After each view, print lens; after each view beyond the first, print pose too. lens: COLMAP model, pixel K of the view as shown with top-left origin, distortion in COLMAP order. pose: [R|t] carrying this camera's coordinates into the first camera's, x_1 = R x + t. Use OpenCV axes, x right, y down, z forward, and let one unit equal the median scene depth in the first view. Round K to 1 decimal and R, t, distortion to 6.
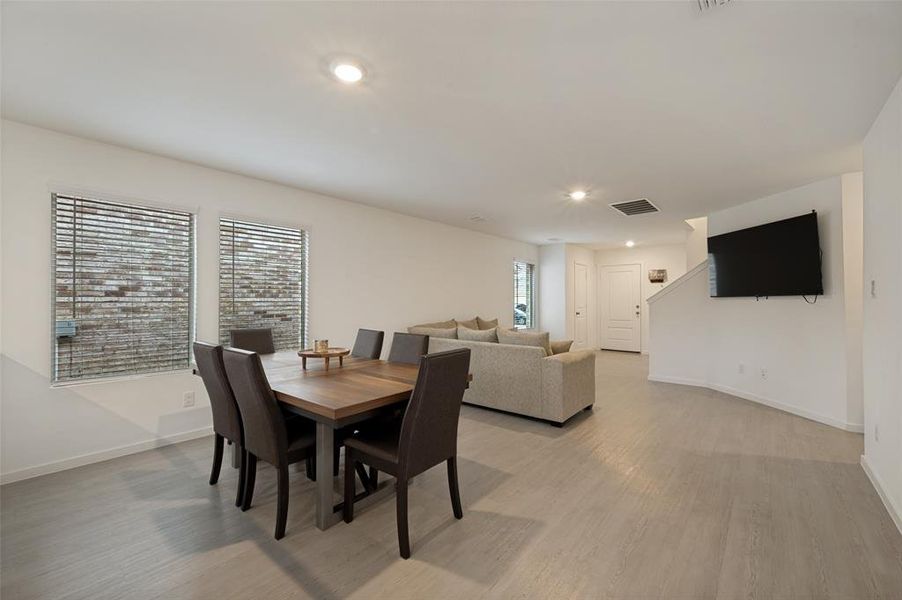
lens RADIAL K [[369.6, 0, 451.0], [0, 369.6, 300.0], [0, 0, 1]] dist [0.002202, 0.000195]
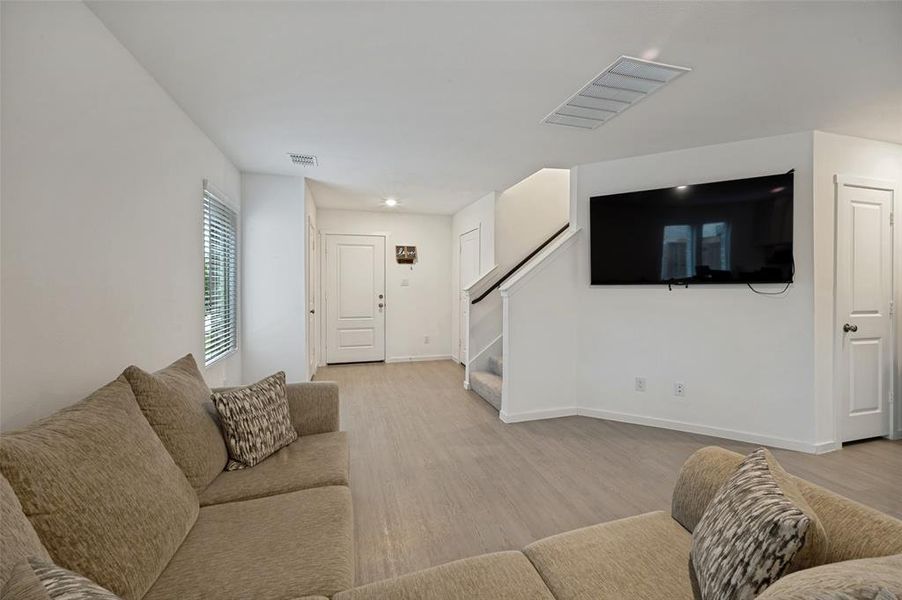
lens RADIAL K [[373.9, 0, 454.9], [0, 373.9, 286.2], [0, 0, 1]] dist [0.000534, -0.000058]
pose [[0.550337, -0.005733, 0.834923, -0.013885], [0.002180, 0.999983, 0.005430, -0.006821], [-0.834940, -0.001169, 0.550340, 0.622628]]
